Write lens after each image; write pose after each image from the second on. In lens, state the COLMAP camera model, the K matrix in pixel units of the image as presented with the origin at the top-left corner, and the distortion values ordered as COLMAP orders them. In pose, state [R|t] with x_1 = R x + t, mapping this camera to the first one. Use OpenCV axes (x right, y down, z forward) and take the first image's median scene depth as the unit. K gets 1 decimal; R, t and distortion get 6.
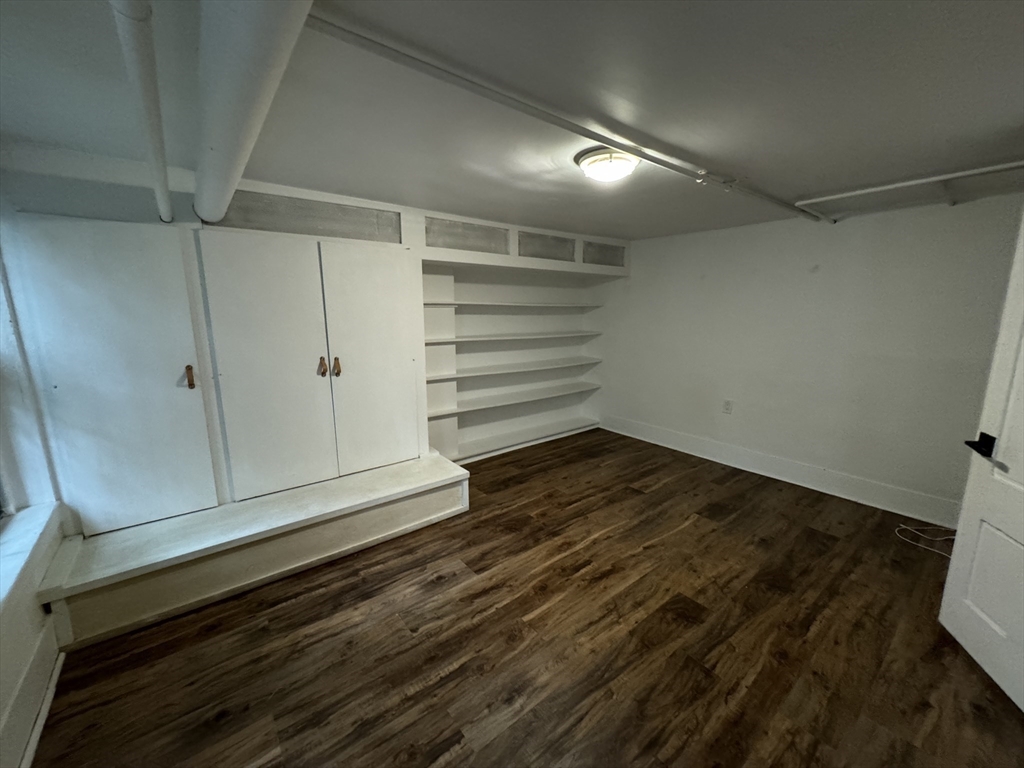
lens RADIAL K [[407.0, 0, 509.7], [0, 407.0, 385.8], [0, 0, 1]] dist [-0.003949, 0.000197]
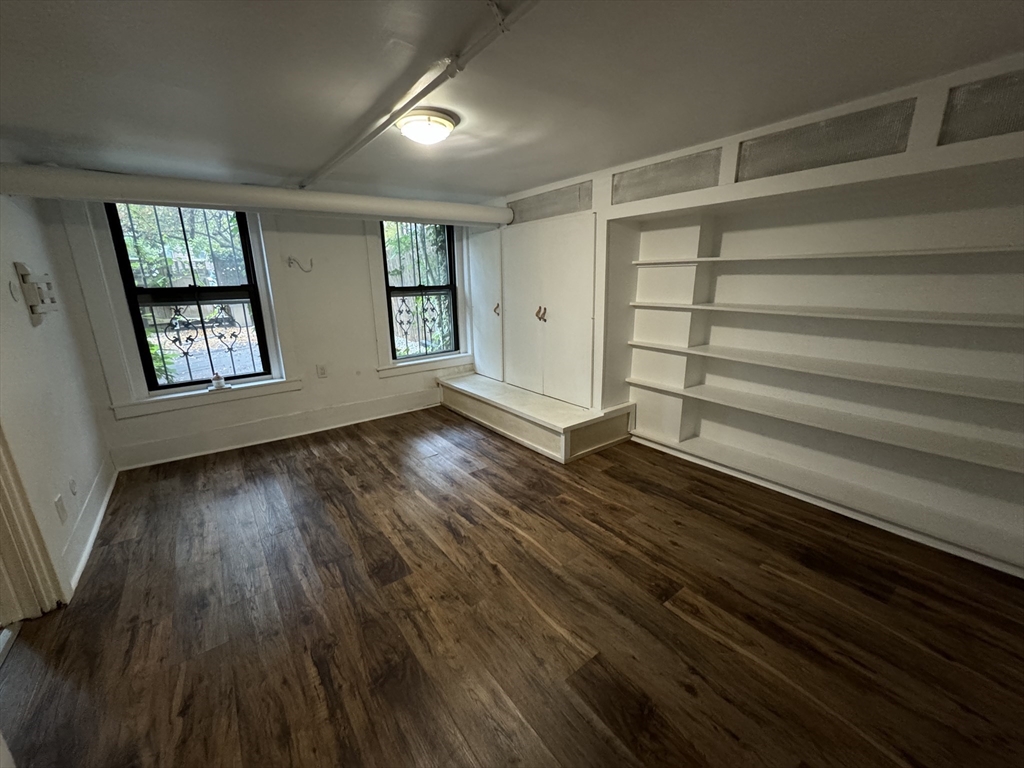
lens RADIAL K [[407.0, 0, 510.9], [0, 407.0, 383.6], [0, 0, 1]] dist [-0.003949, 0.000197]
pose [[-0.016372, 0.253742, -0.967133, 0.978138], [-0.165782, 0.953186, 0.252889, -0.155654], [0.986027, 0.164473, 0.026460, 0.902454]]
